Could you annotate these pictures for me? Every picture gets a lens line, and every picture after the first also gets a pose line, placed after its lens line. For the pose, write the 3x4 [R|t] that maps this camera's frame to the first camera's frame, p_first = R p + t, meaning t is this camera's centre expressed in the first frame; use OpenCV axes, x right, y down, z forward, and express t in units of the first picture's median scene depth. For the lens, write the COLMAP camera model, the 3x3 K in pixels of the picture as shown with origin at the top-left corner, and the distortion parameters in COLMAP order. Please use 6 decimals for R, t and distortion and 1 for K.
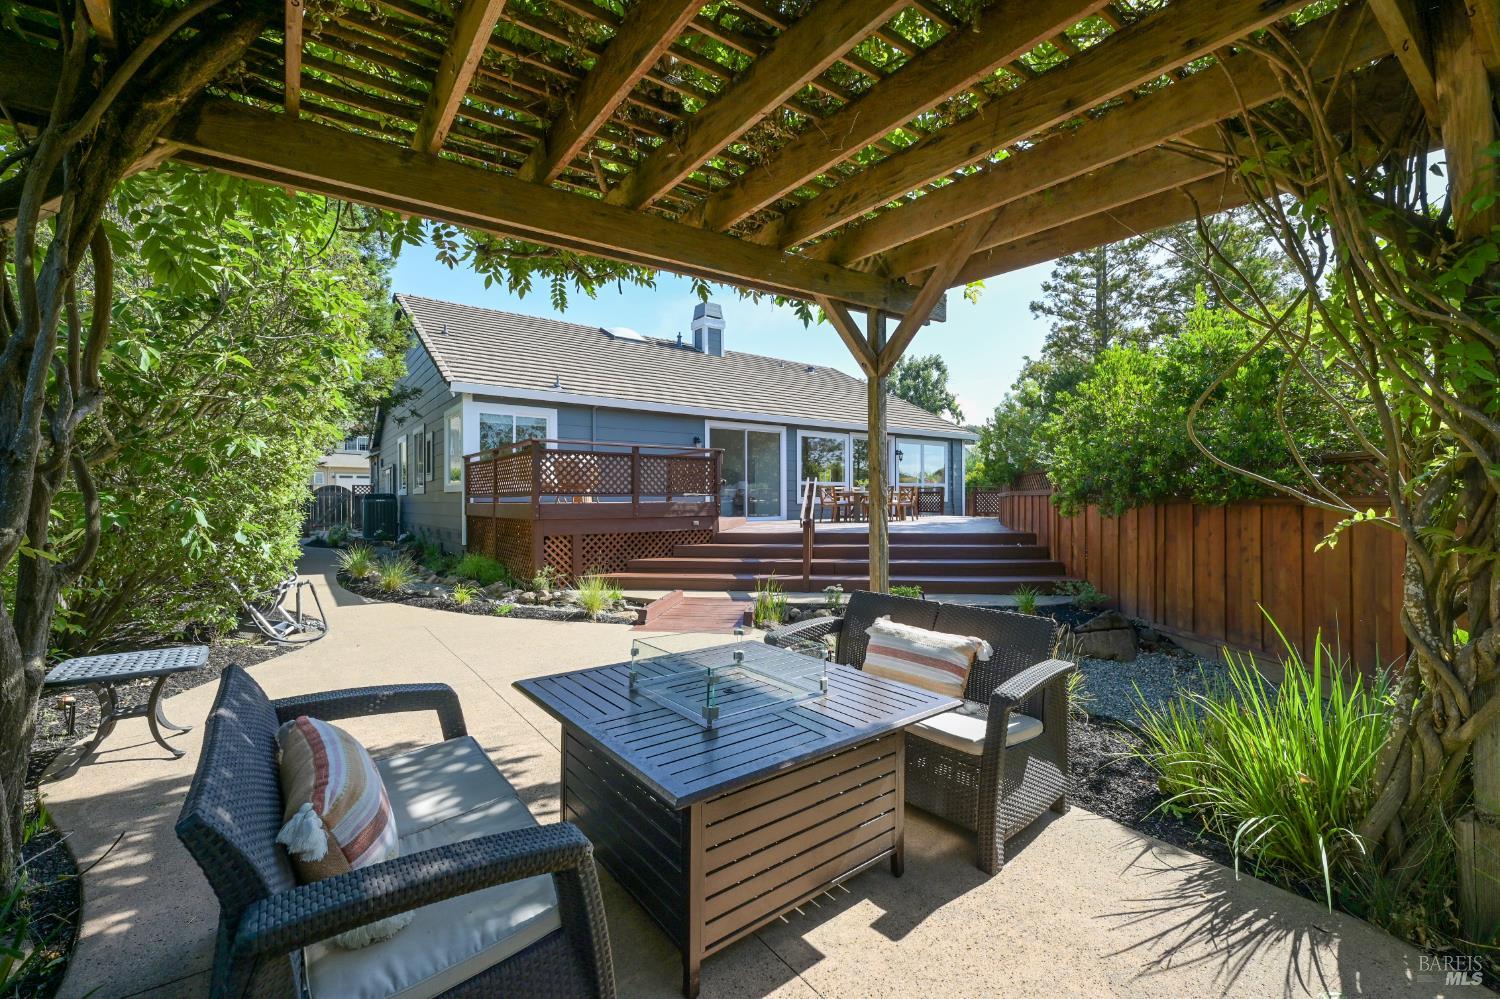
lens RADIAL K [[615.6, 0, 753.4], [0, 615.6, 499.0], [0, 0, 1]] dist [-0.000165, 0.000095]
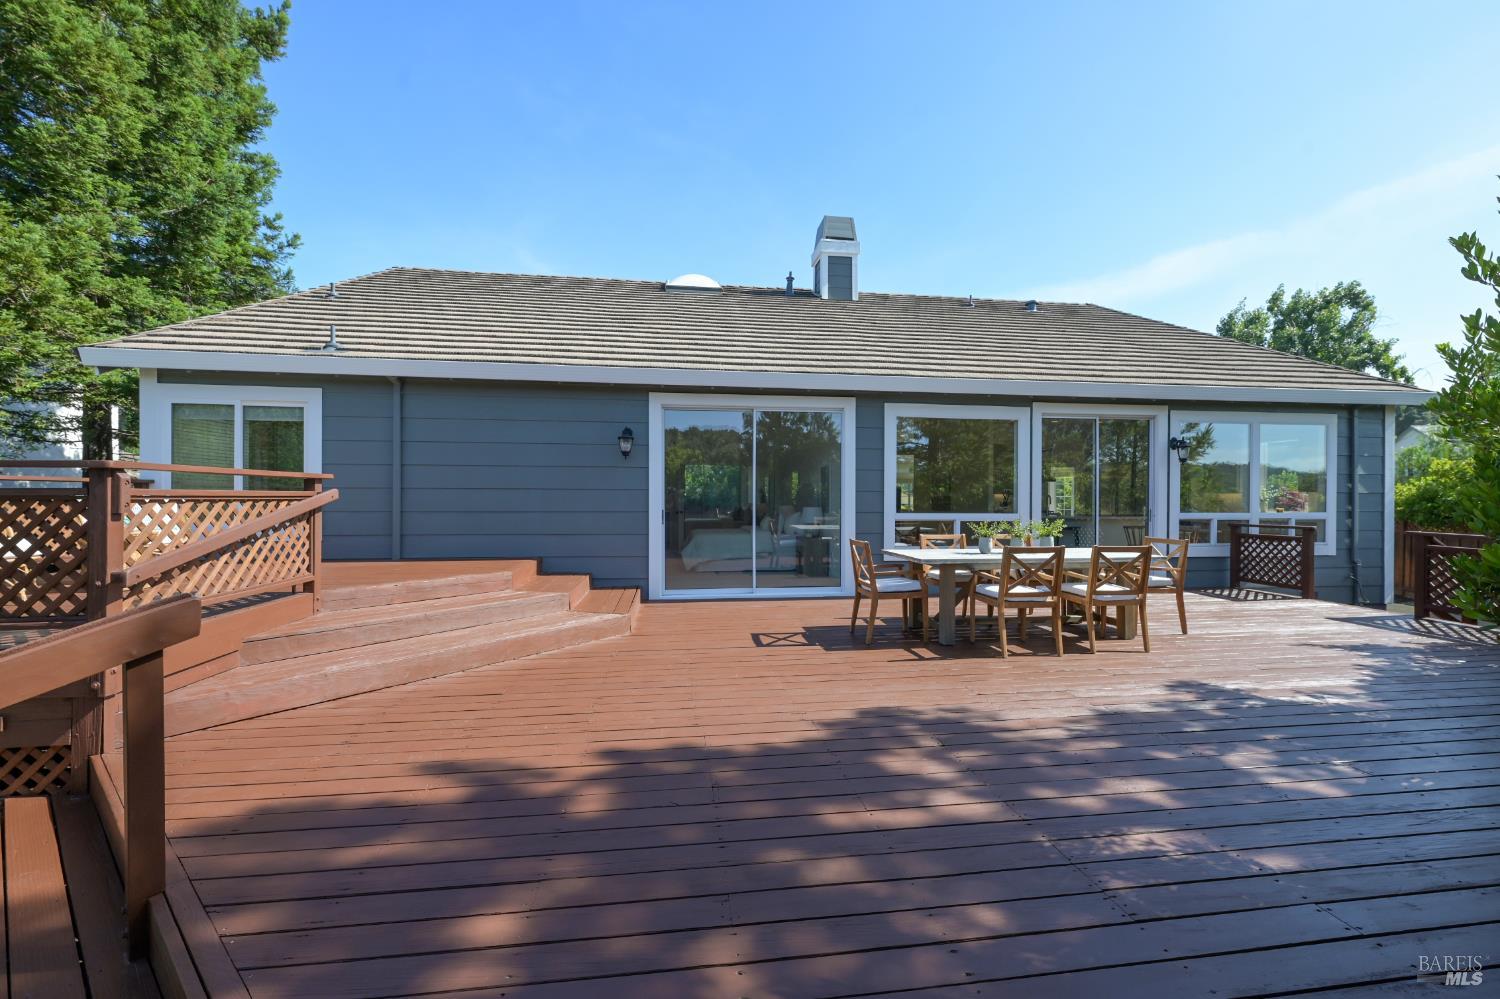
lens RADIAL K [[596.0, 0, 752.2], [0, 596.0, 498.3], [0, 0, 1]] dist [-0.000261, -0.000162]
pose [[0.871857, 0.008941, -0.489679, 0.228000], [-0.008040, 0.999960, 0.003944, -0.045259], [0.489695, 0.000498, 0.871894, 0.611190]]
